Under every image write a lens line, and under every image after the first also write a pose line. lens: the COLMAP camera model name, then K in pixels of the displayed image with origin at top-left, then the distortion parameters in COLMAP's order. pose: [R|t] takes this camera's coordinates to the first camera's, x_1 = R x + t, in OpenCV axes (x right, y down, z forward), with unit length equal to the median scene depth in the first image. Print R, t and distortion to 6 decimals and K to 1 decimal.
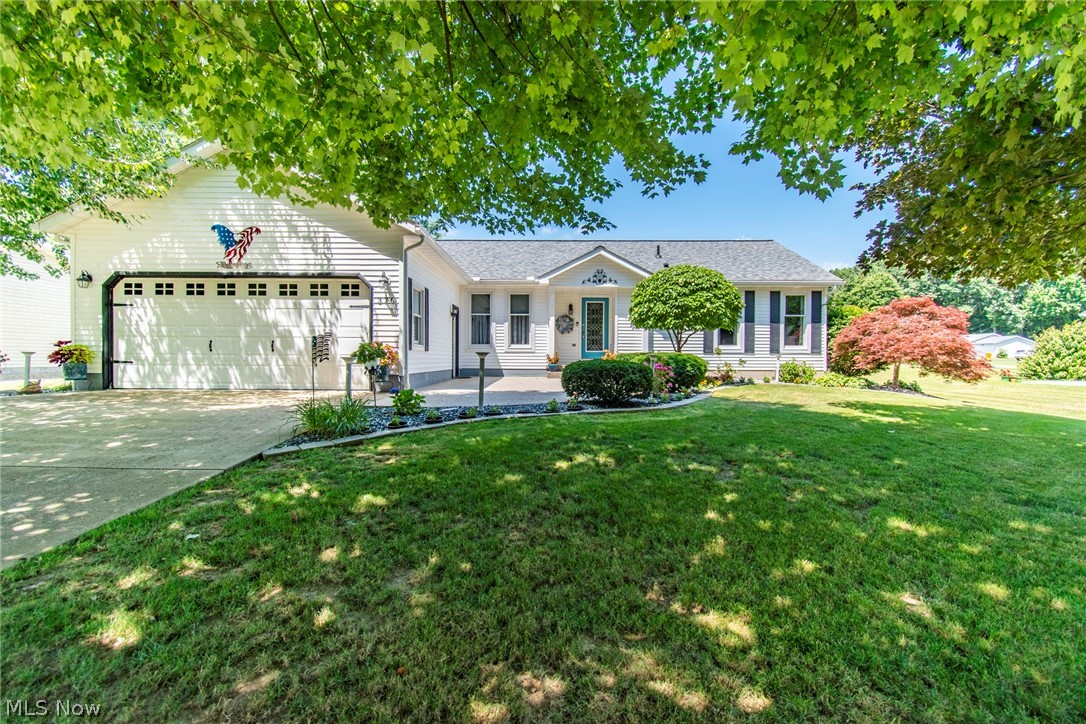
lens RADIAL K [[488.7, 0, 543.0], [0, 488.7, 362.0], [0, 0, 1]] dist [0.010749, -0.000093]
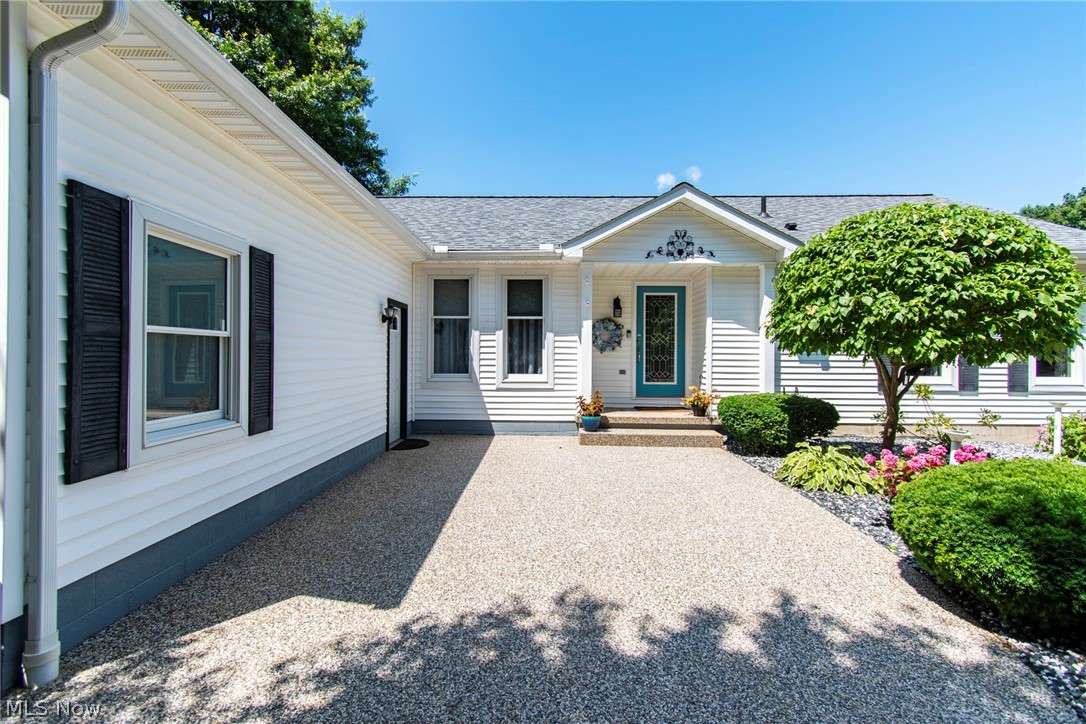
lens RADIAL K [[496.7, 0, 540.6], [0, 496.7, 356.7], [0, 0, 1]] dist [0.012119, -0.000165]
pose [[0.999995, -0.000313, -0.003082, -0.047148], [0.000305, 0.999997, -0.002593, -0.087613], [0.003083, 0.002592, 0.999992, 0.761807]]
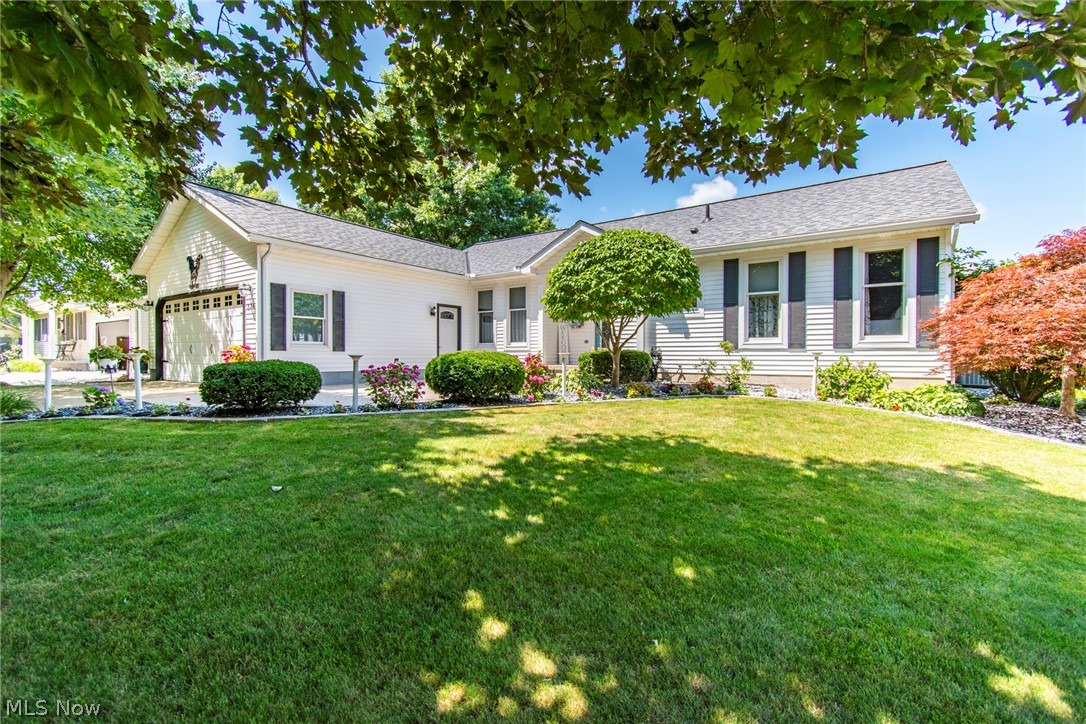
lens RADIAL K [[496.7, 0, 540.6], [0, 496.7, 356.7], [0, 0, 1]] dist [0.012119, -0.000165]
pose [[0.819663, -0.002815, -0.572839, 0.846916], [-0.001813, 0.999970, -0.007508, -0.004124], [0.572843, 0.007193, 0.819633, 0.439590]]
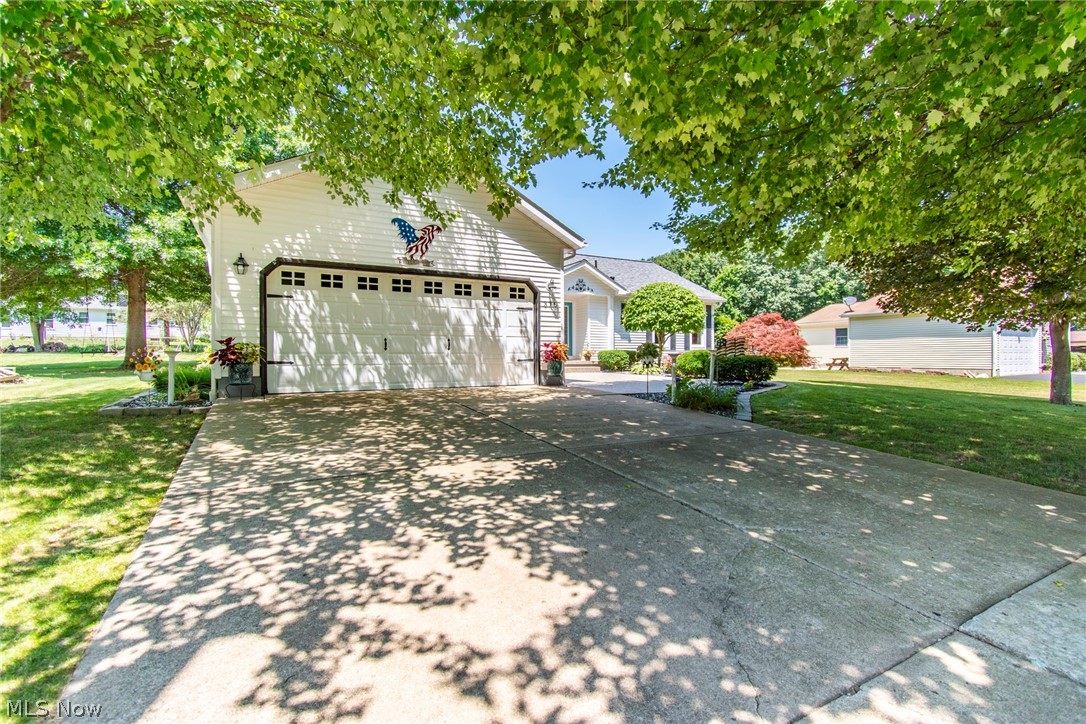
lens RADIAL K [[488.7, 0, 543.0], [0, 488.7, 362.0], [0, 0, 1]] dist [0.010749, -0.000093]
pose [[0.873386, -0.014057, 0.486826, -0.865650], [0.010105, 0.999891, 0.010742, -0.004926], [-0.486924, -0.004463, 0.873433, 0.021691]]
